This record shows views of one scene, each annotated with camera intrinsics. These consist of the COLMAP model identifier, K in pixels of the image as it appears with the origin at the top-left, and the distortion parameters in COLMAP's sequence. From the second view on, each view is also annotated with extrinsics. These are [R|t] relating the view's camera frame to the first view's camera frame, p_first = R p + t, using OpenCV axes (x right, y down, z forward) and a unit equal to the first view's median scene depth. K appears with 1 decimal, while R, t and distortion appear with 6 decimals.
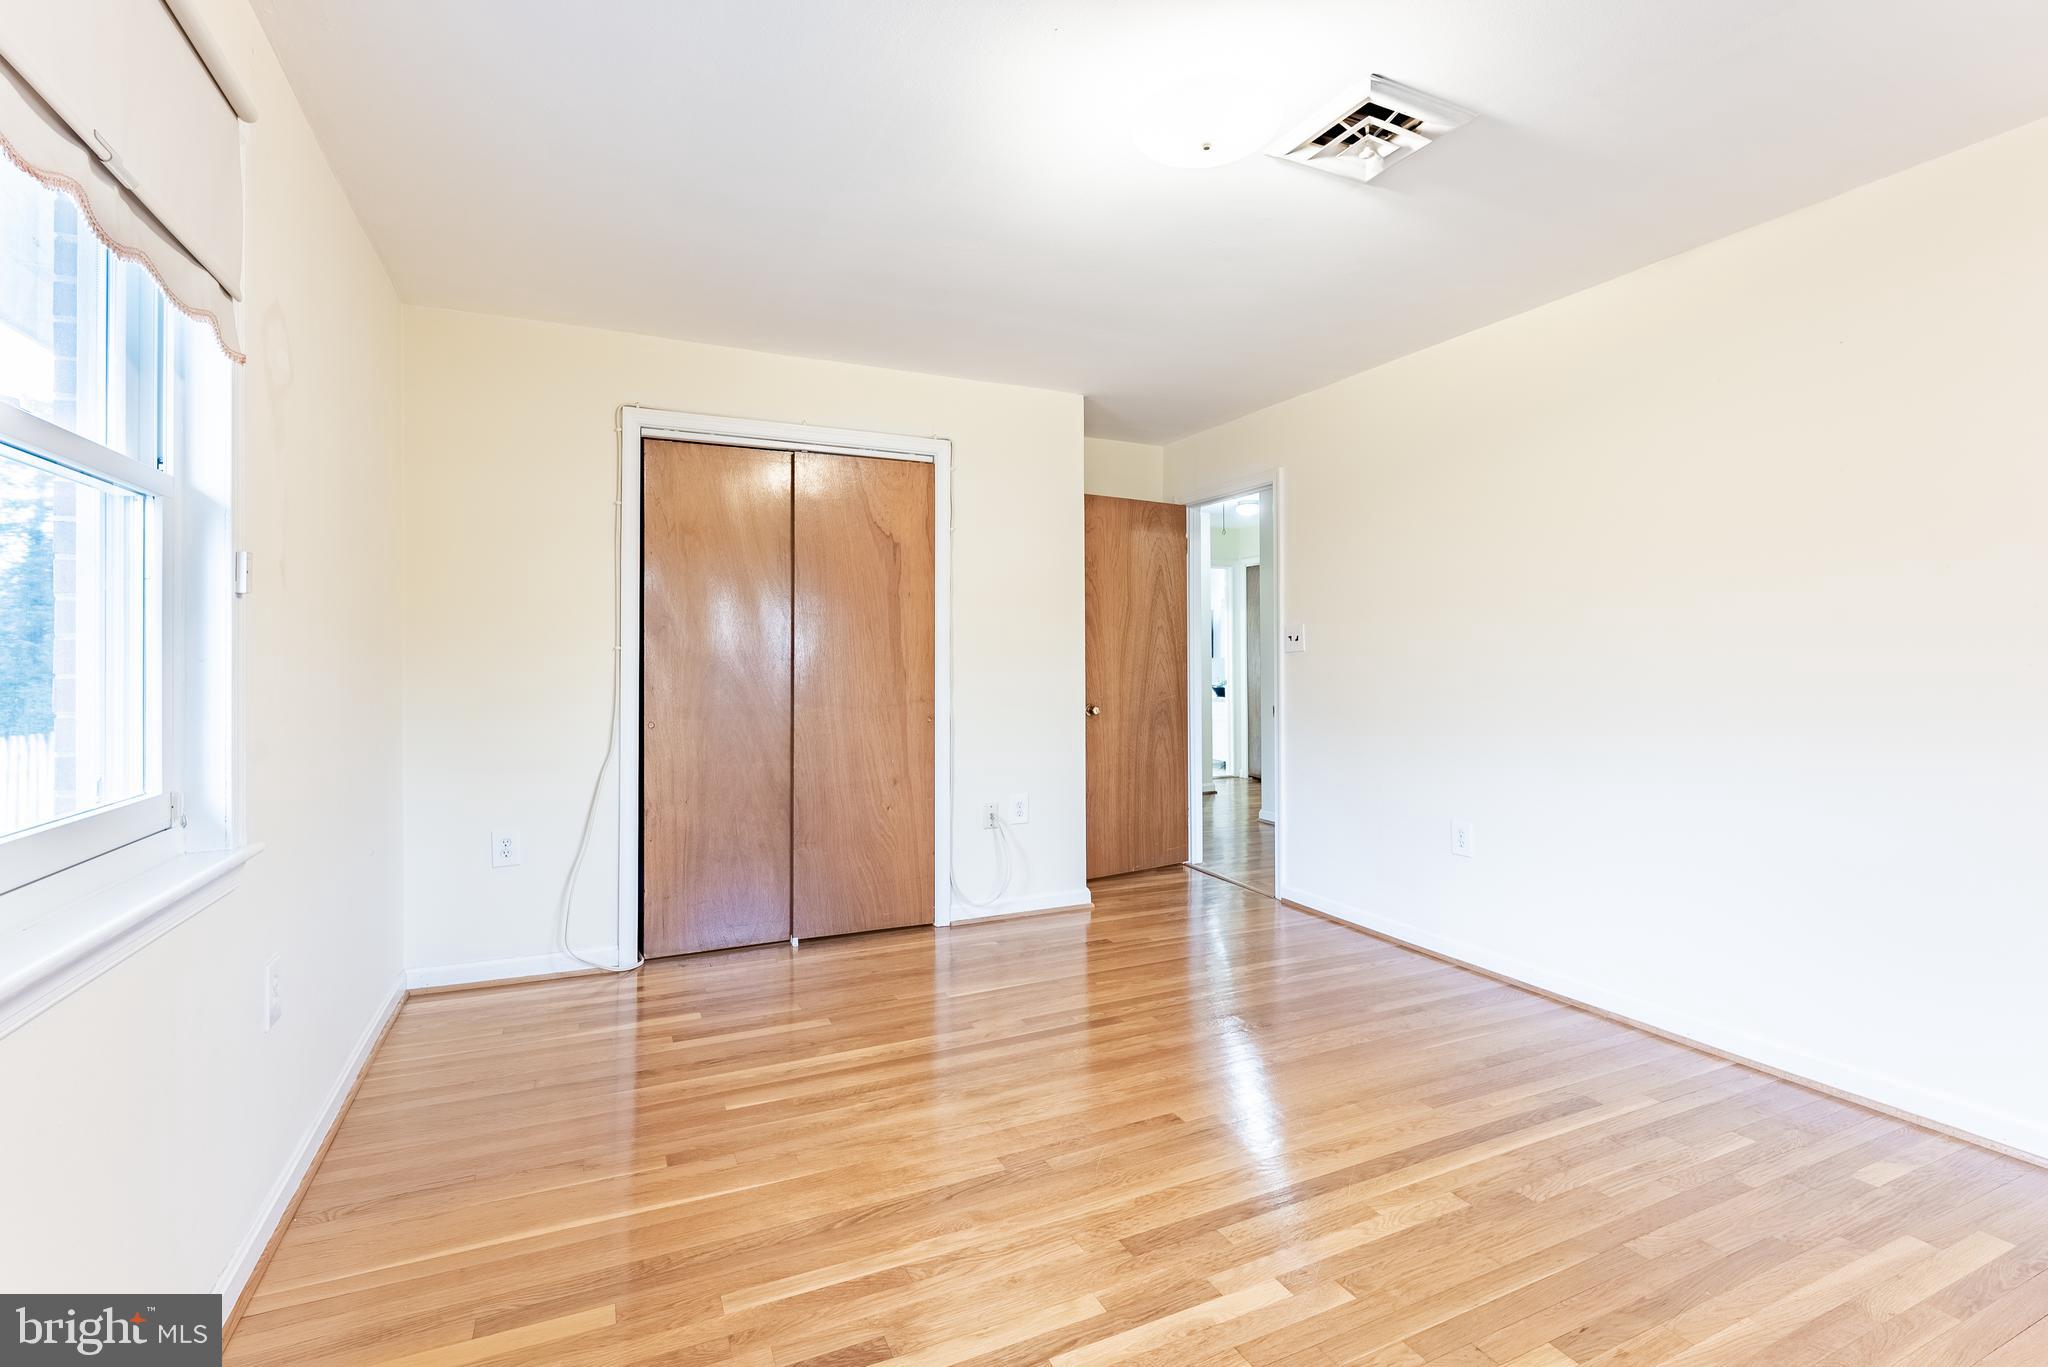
lens RADIAL K [[926.2, 0, 1027.3], [0, 926.2, 666.8], [0, 0, 1]] dist [-0.004812, -0.000454]
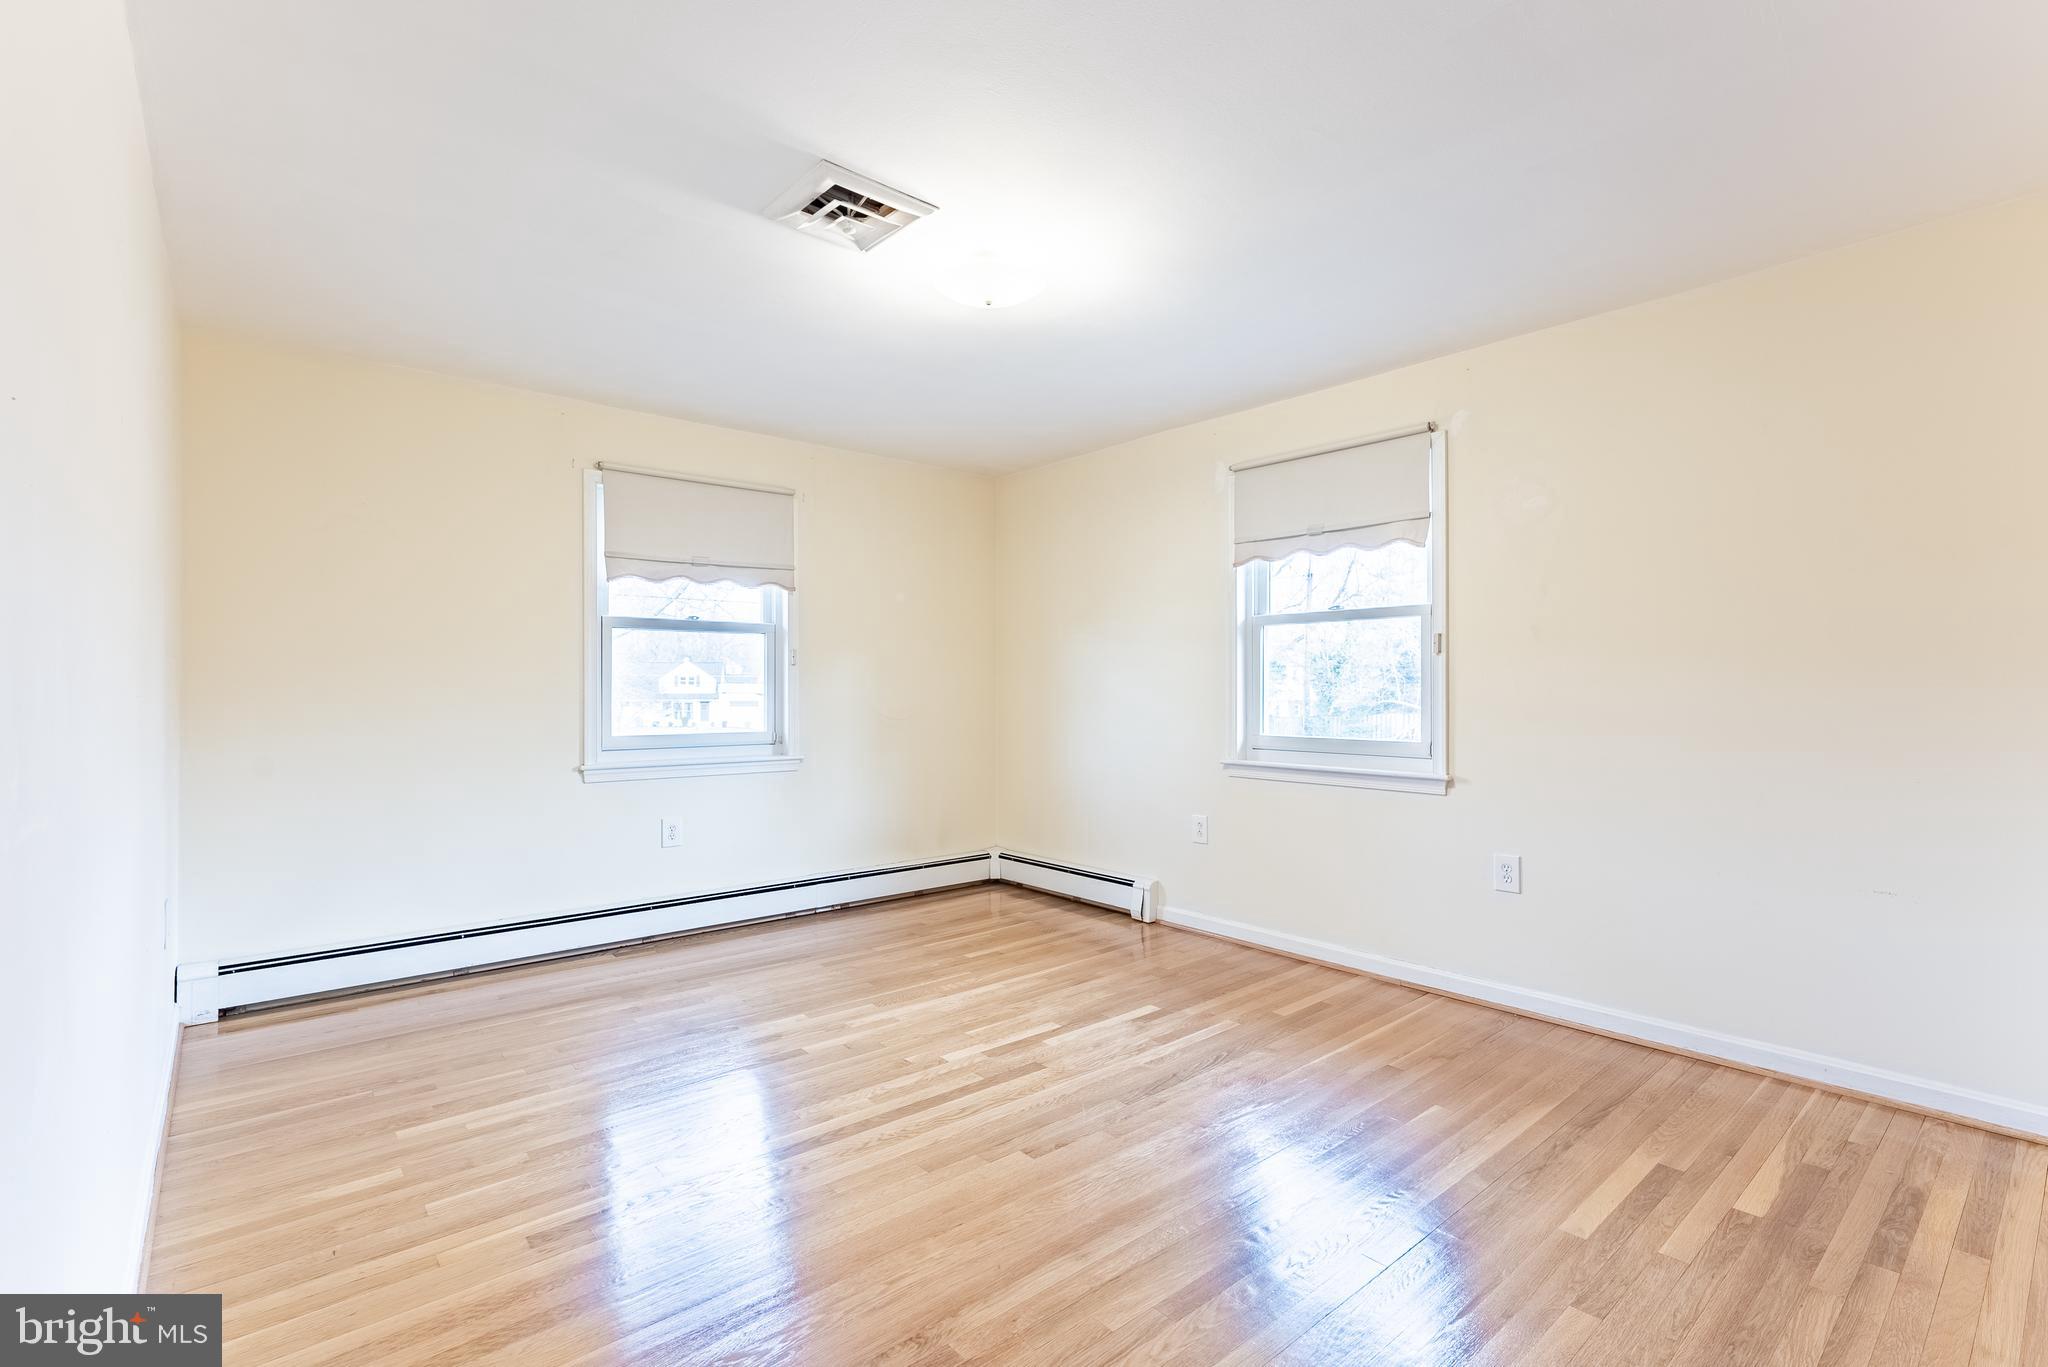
lens RADIAL K [[926.2, 0, 1026.9], [0, 926.2, 679.0], [0, 0, 1]] dist [-0.004812, -0.000454]
pose [[-0.963637, 0.003295, -0.267195, 0.514197], [0.001580, 0.999977, 0.006631, -0.028568], [0.267210, 0.005968, -0.963620, 2.353291]]
